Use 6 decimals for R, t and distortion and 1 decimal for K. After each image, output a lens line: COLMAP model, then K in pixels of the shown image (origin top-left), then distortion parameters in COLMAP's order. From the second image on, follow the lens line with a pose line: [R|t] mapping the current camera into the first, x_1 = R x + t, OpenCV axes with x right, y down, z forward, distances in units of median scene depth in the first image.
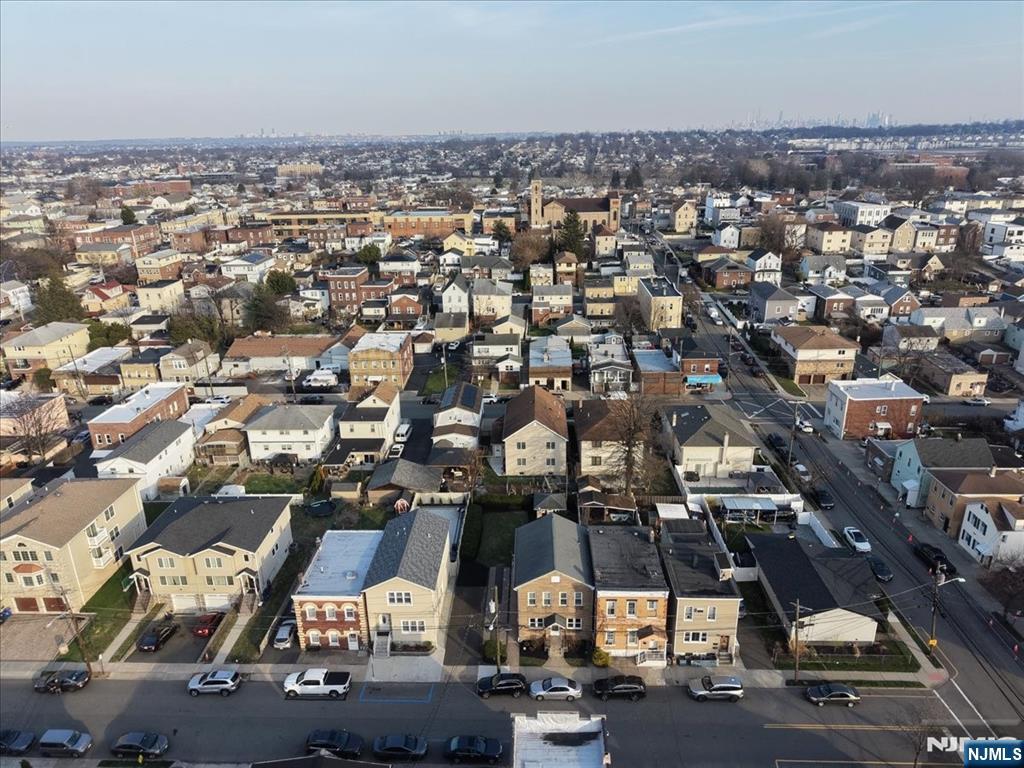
lens RADIAL K [[687.9, 0, 514.2], [0, 687.9, 381.7], [0, 0, 1]] dist [0.038149, -0.034159]
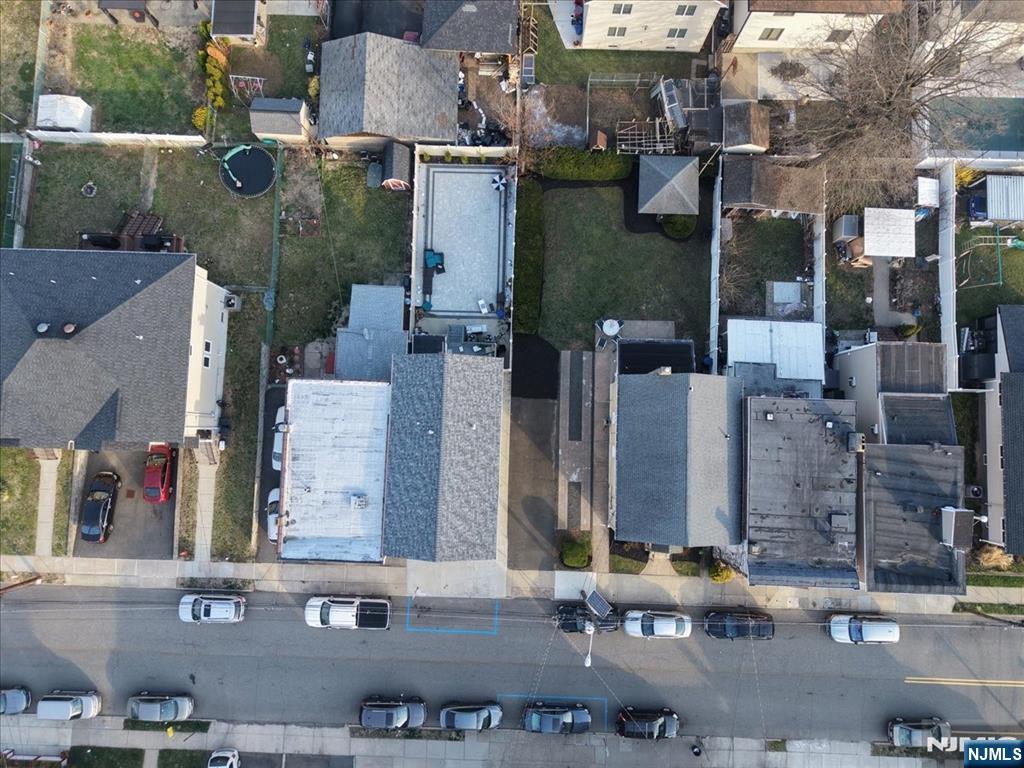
lens RADIAL K [[687.9, 0, 510.7], [0, 687.9, 388.1], [0, 0, 1]] dist [0.038149, -0.034159]
pose [[0.999905, 0.000798, 0.013768, -0.074031], [-0.012900, 0.407200, 0.913248, -0.237713], [-0.004878, -0.913339, 0.407172, 0.590106]]
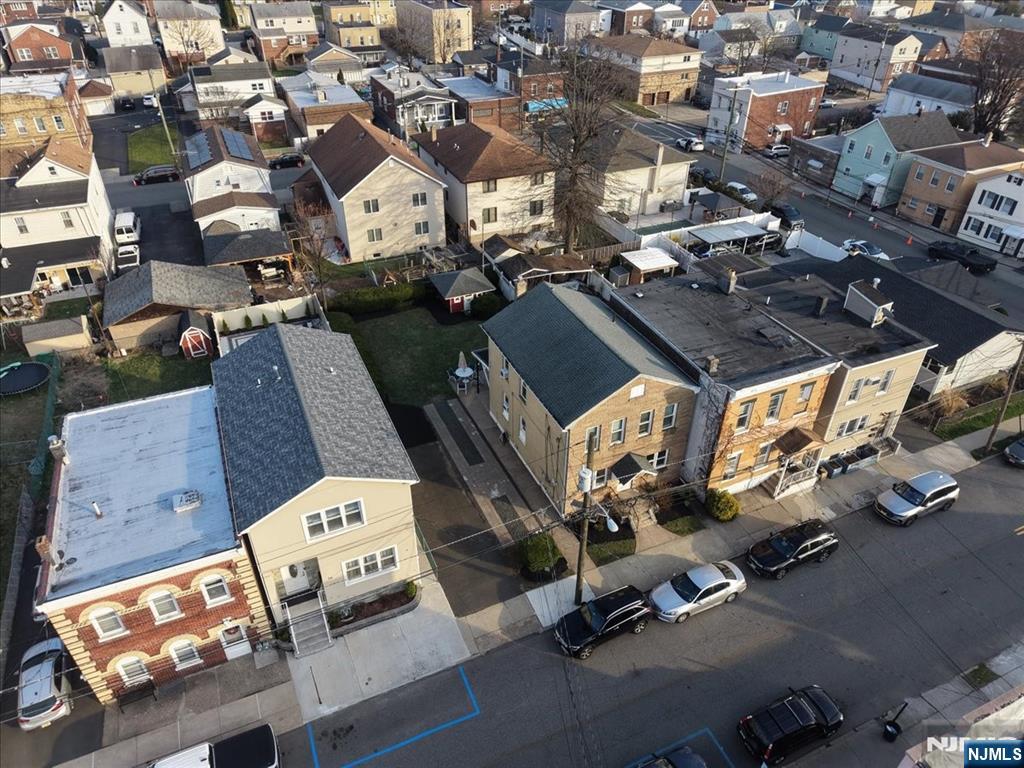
lens RADIAL K [[687.9, 0, 513.2], [0, 687.9, 381.9], [0, 0, 1]] dist [0.038149, -0.034159]
pose [[0.899425, -0.229810, 0.371783, -0.139198], [0.125310, 0.950489, 0.284374, 0.086004], [-0.418728, -0.209185, 0.883690, 0.405651]]
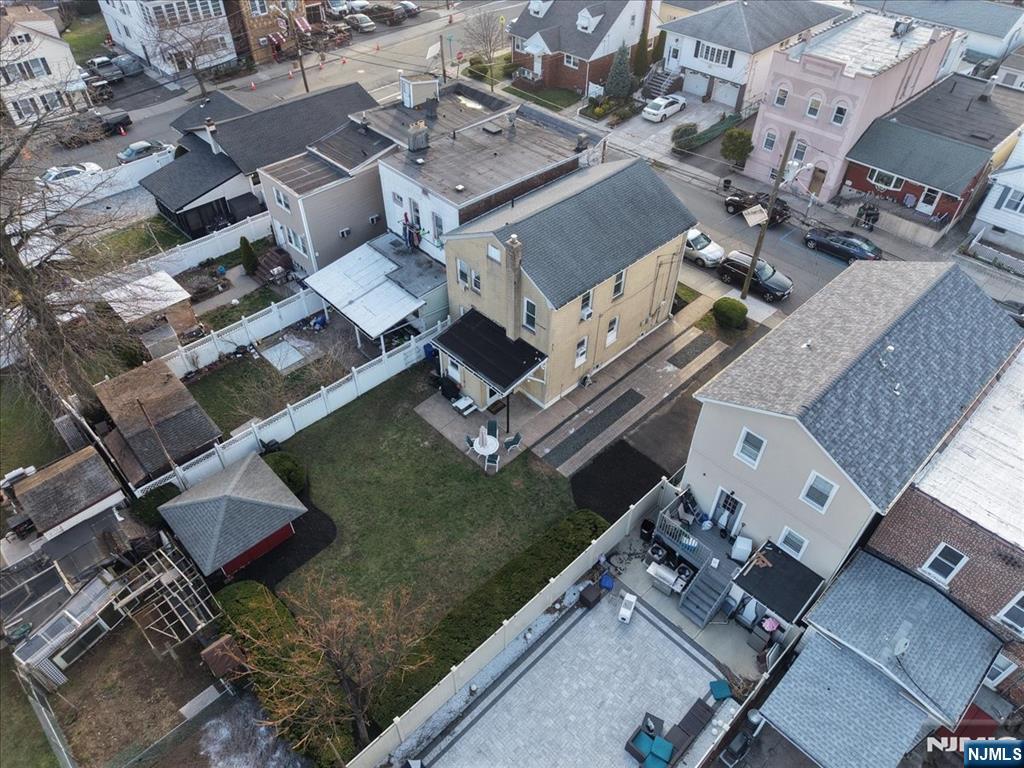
lens RADIAL K [[687.9, 0, 501.9], [0, 687.9, 378.0], [0, 0, 1]] dist [0.038149, -0.034159]
pose [[-0.711044, -0.469821, 0.523149, -0.151745], [0.246554, 0.530183, 0.811244, -0.066524], [-0.658504, 0.705815, -0.261147, 0.896090]]
